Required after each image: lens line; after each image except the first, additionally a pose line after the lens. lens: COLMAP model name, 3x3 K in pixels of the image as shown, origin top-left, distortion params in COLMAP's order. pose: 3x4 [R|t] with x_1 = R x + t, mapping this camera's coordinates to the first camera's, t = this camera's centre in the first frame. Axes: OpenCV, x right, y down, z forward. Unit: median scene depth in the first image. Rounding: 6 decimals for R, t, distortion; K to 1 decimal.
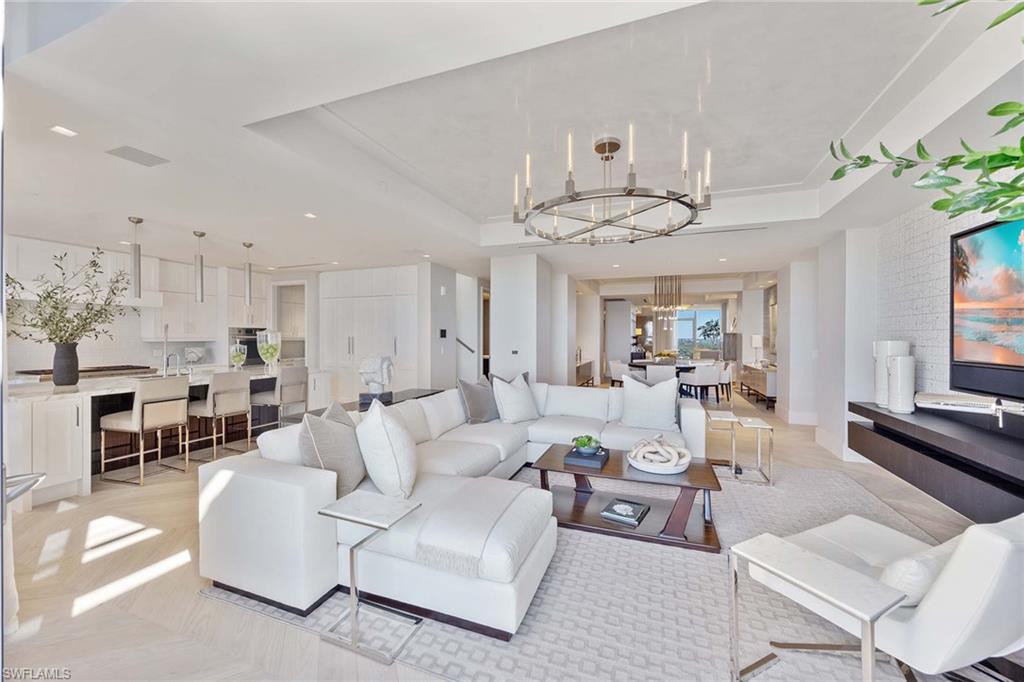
lens RADIAL K [[382.1, 0, 512.9], [0, 382.1, 332.1], [0, 0, 1]] dist [-0.000838, -0.000085]
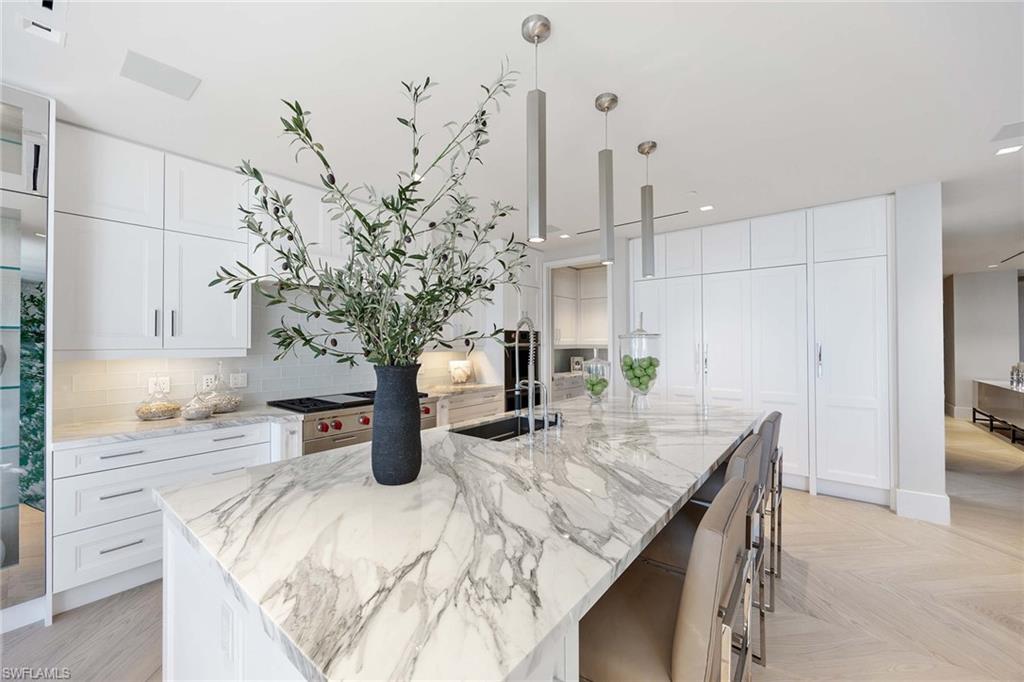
lens RADIAL K [[401.2, 0, 512.0], [0, 401.2, 341.0], [0, 0, 1]] dist [0.000777, 0.000210]
pose [[0.953203, -0.004872, -0.302293, -0.662124], [0.004425, 0.999988, -0.002165, 0.005427], [0.302300, 0.000726, 0.953213, 0.465763]]
